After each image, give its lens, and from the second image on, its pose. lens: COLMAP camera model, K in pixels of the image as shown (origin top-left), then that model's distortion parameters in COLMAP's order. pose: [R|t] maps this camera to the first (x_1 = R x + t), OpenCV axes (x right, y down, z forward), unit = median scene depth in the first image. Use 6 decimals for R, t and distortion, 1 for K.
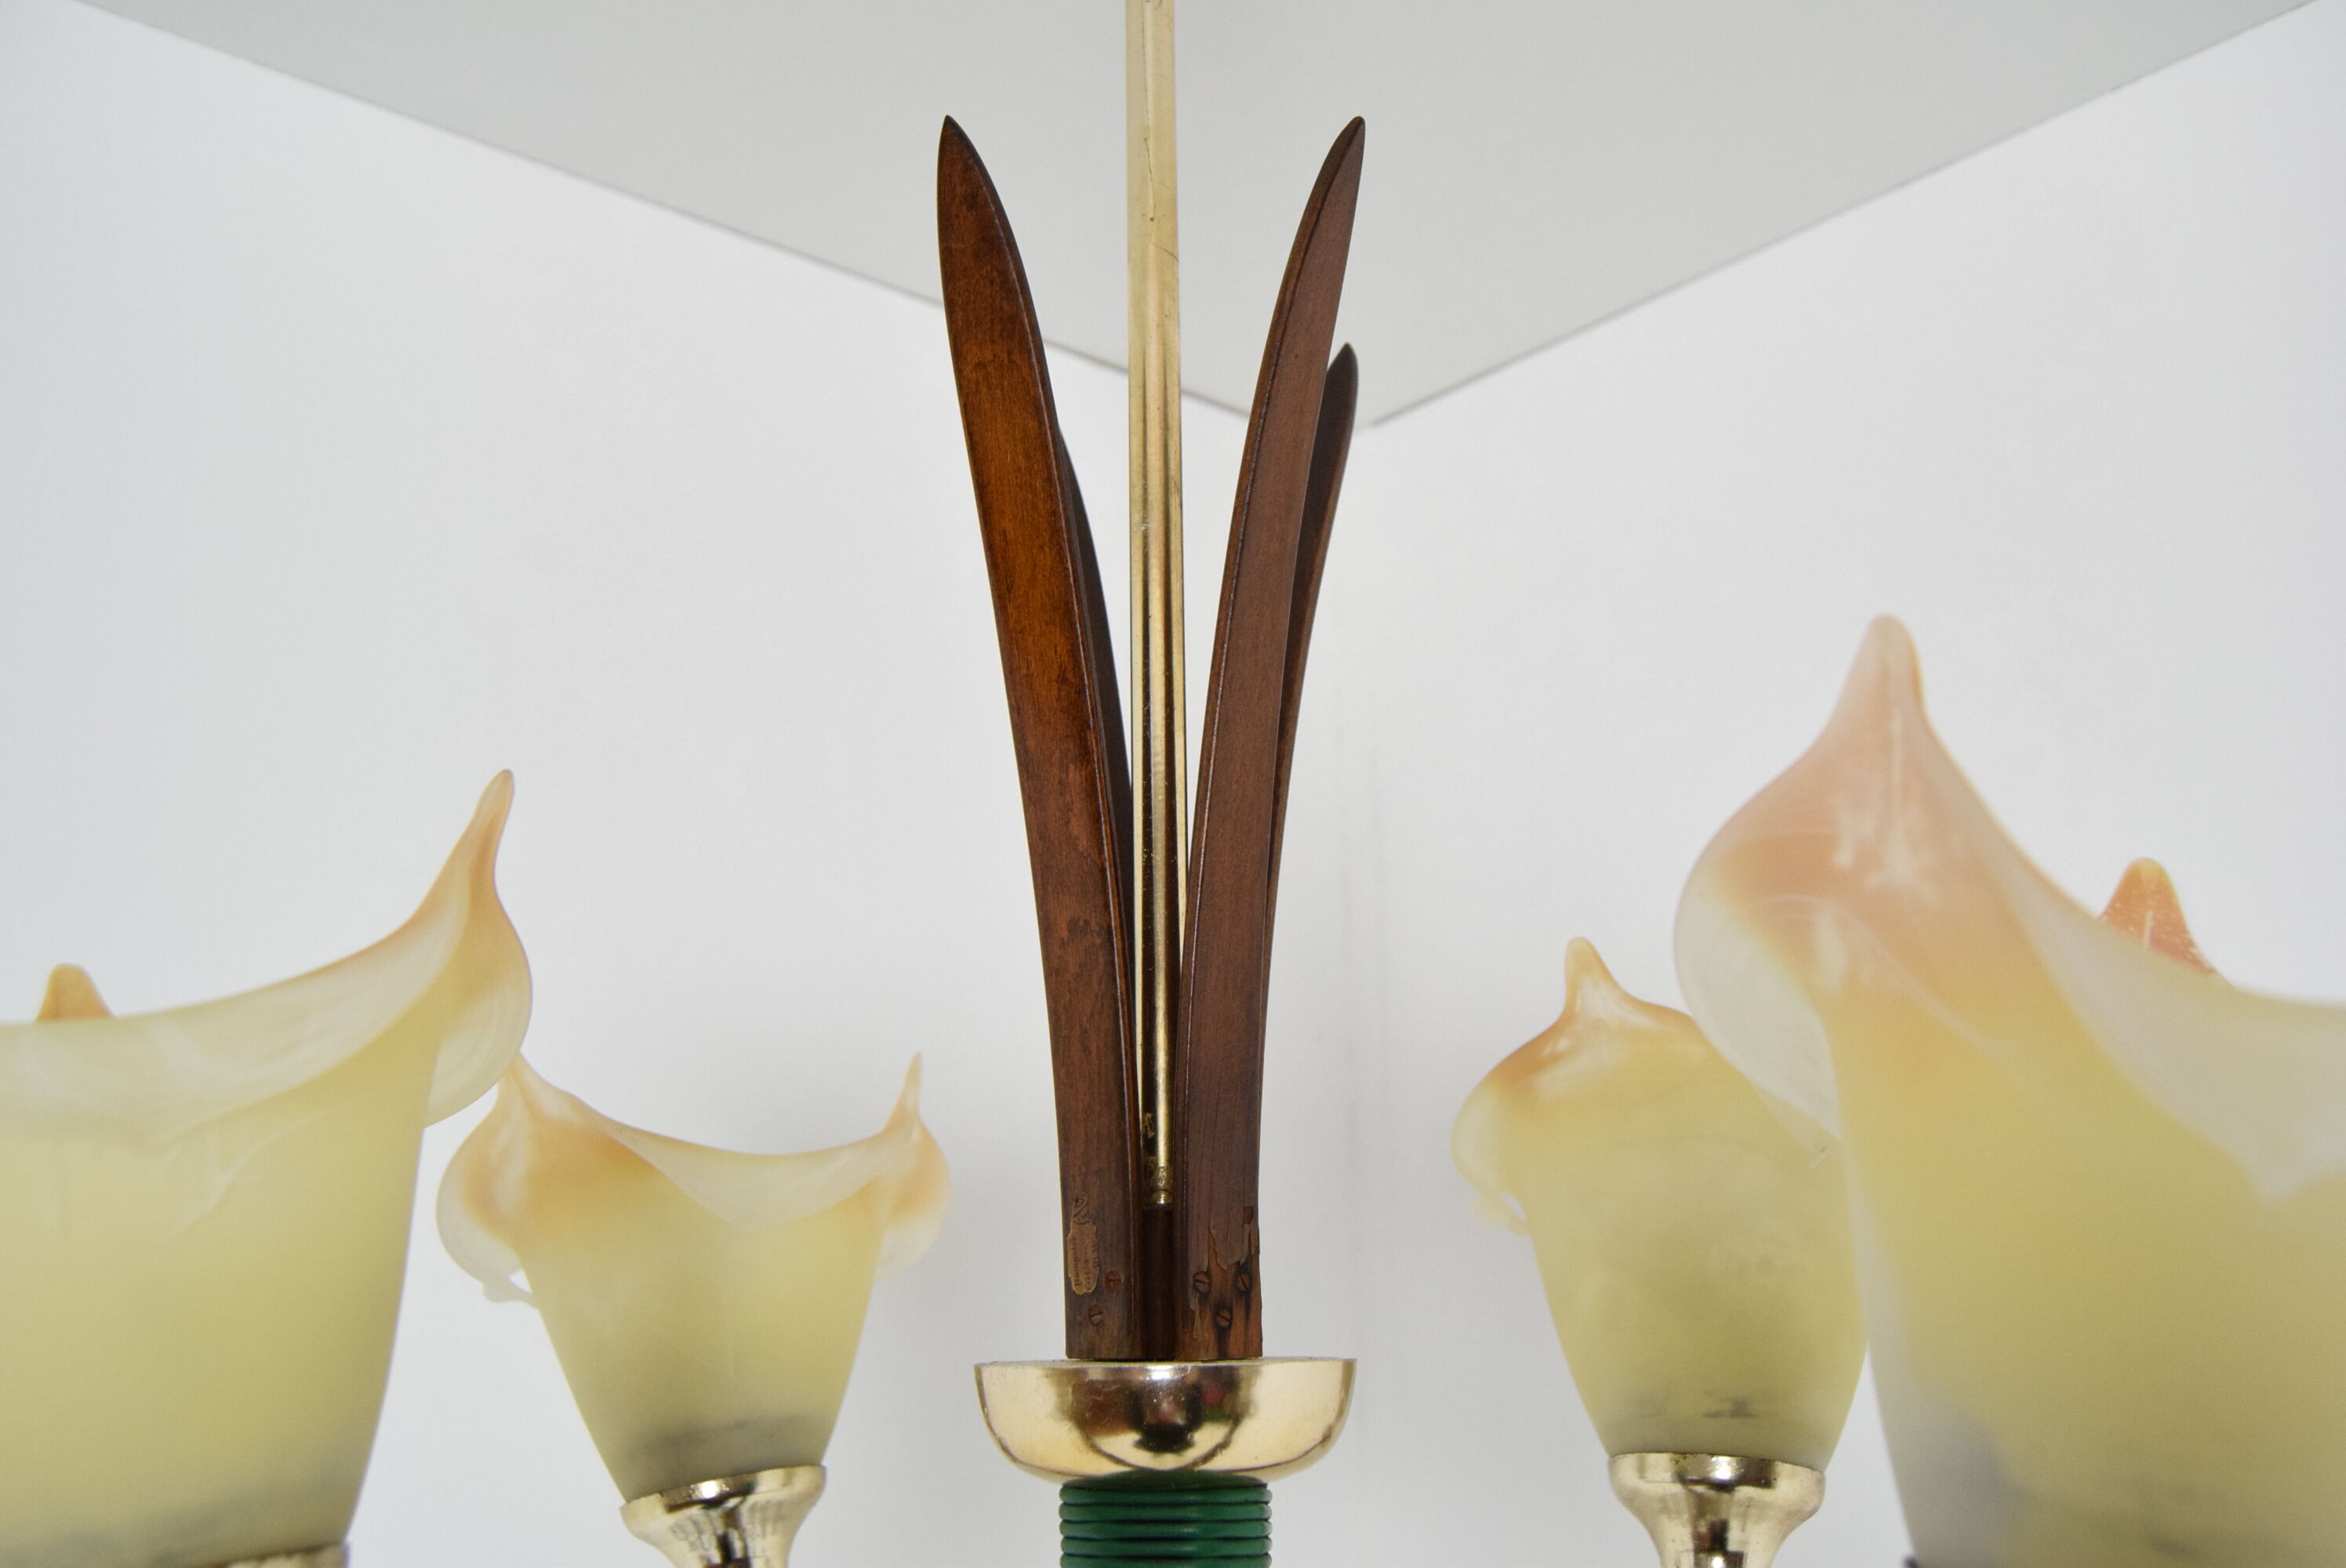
lens RADIAL K [[1876.7, 0, 1173.0], [0, 1876.7, 784.0], [0, 0, 1]] dist [-0.088324, 0.001933]
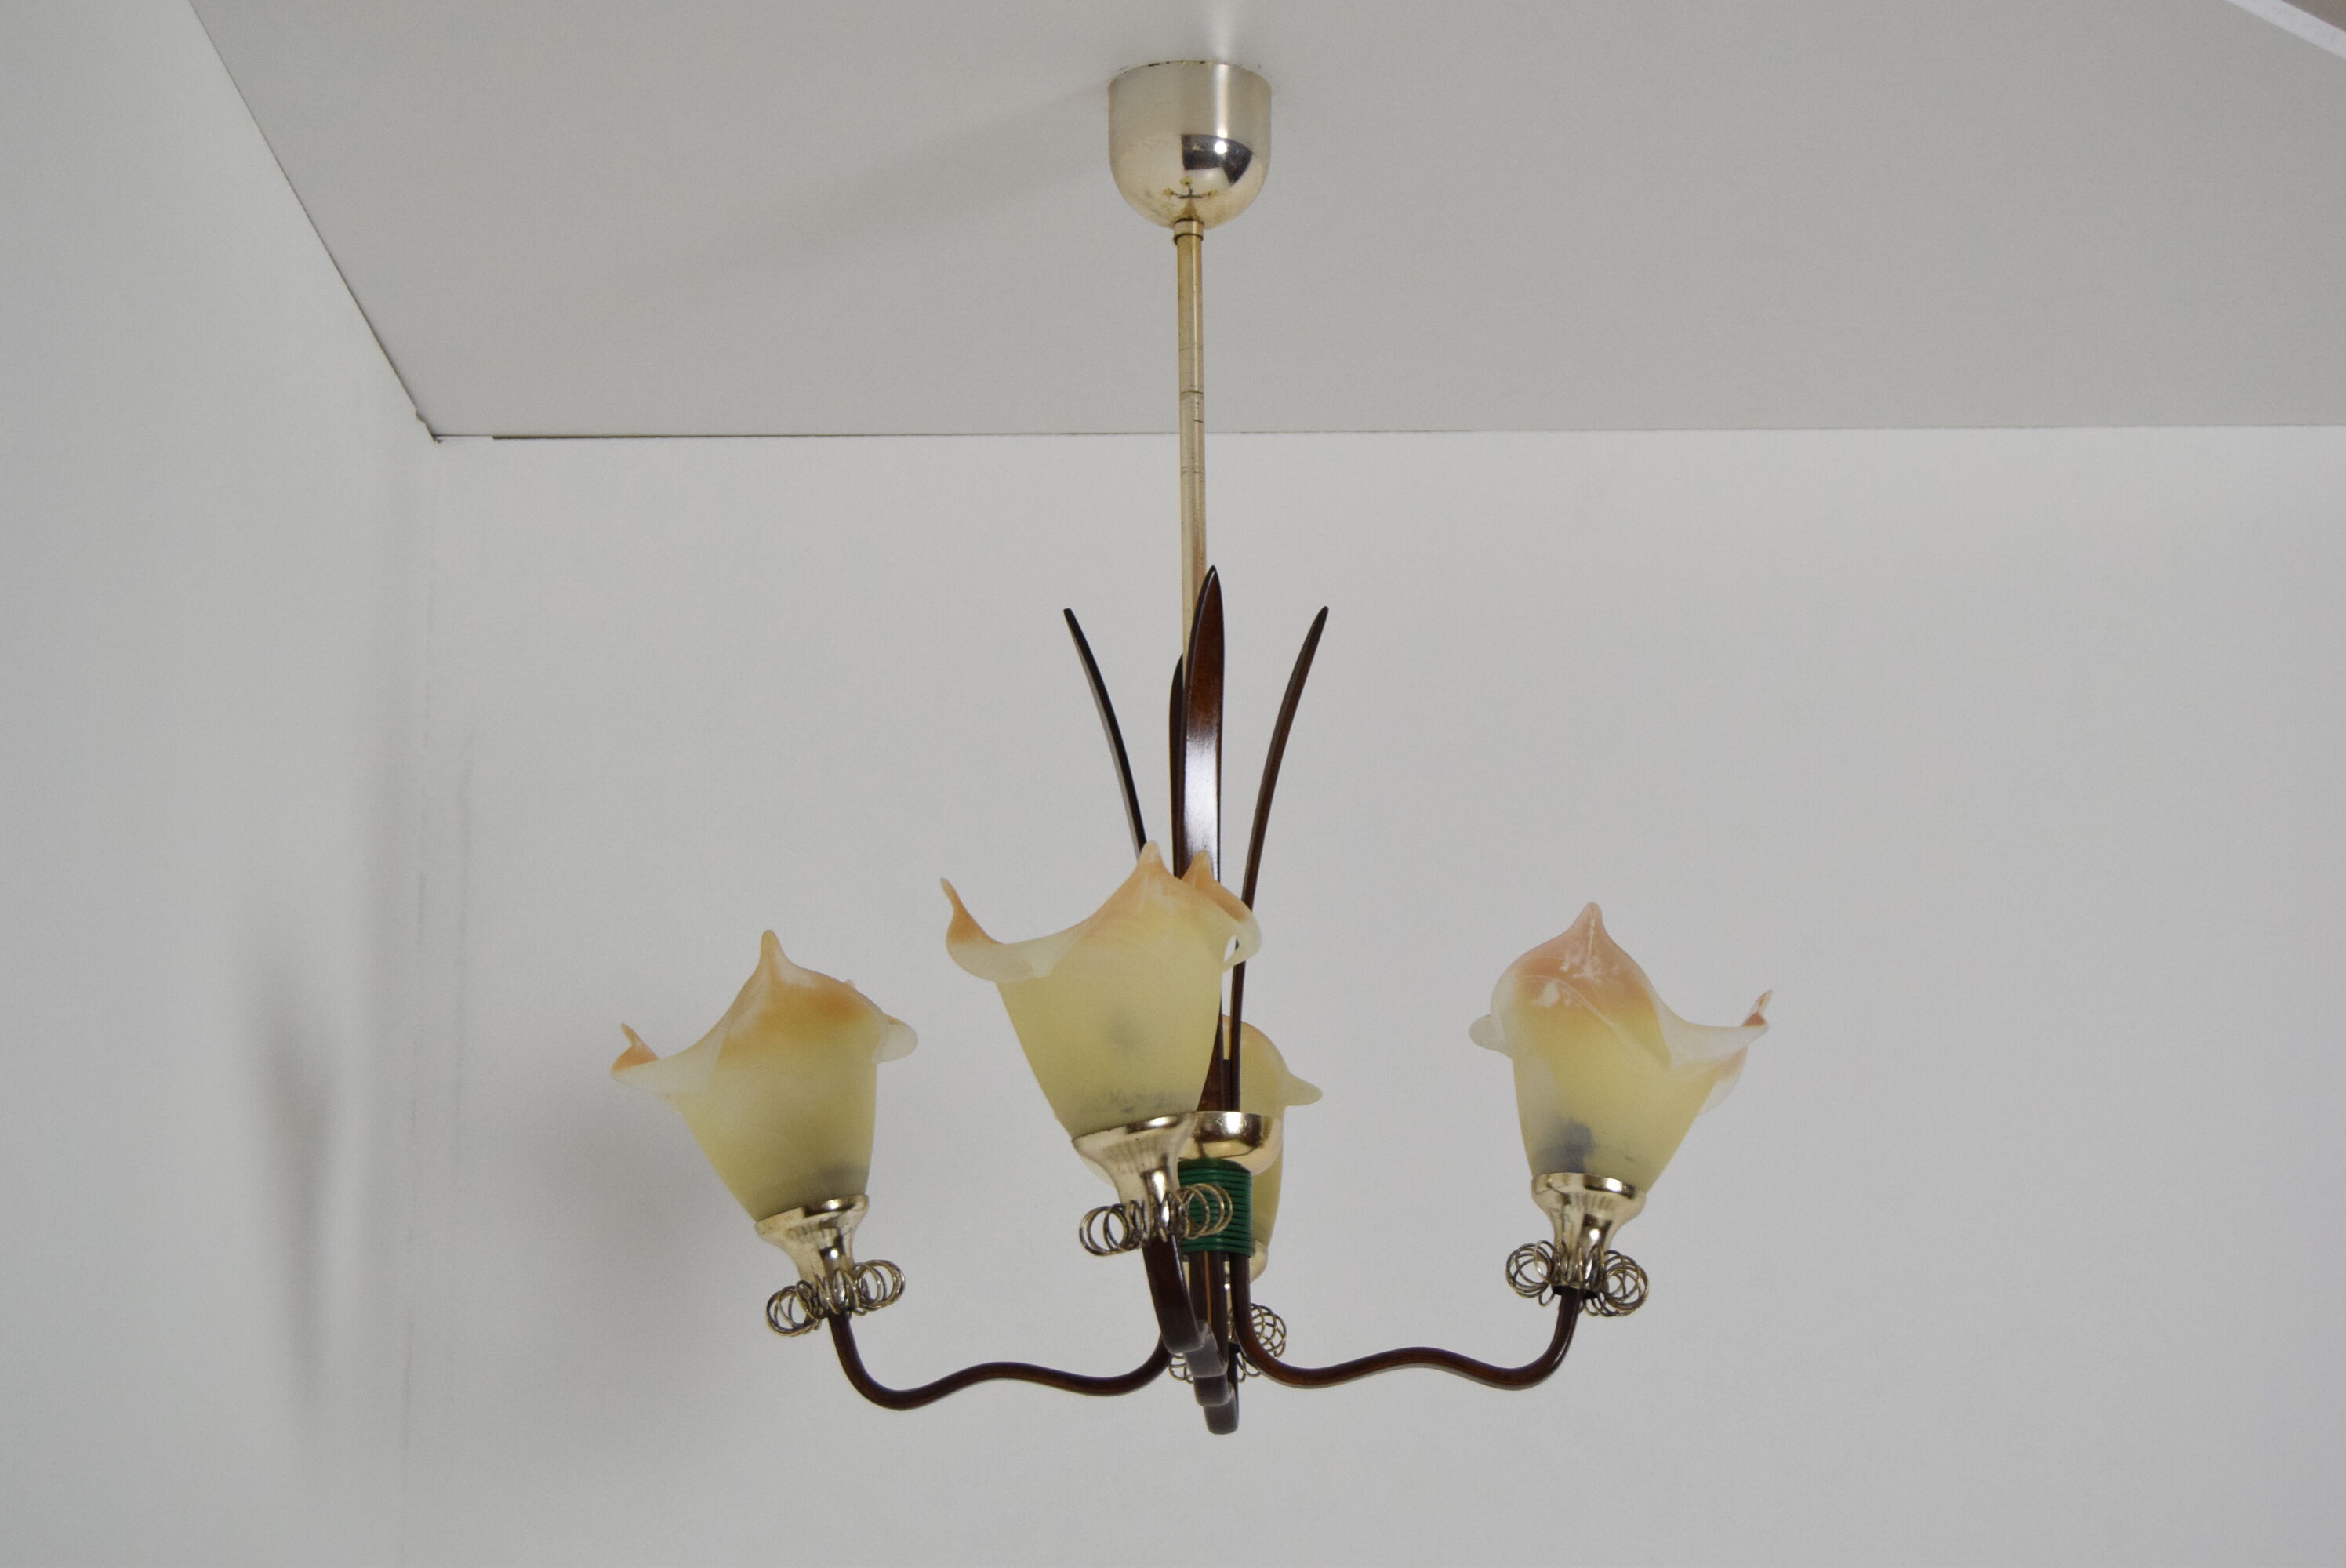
lens RADIAL K [[4201.1, 0, 1173.0], [0, 4201.1, 784.0], [0, 0, 1]] dist [-0.002695, -0.014708]
pose [[0.682519, 0.193050, 0.704911, -3.664380], [-0.199322, 0.977090, -0.074600, 0.279163], [-0.703163, -0.089588, 0.705362, -2.543739]]
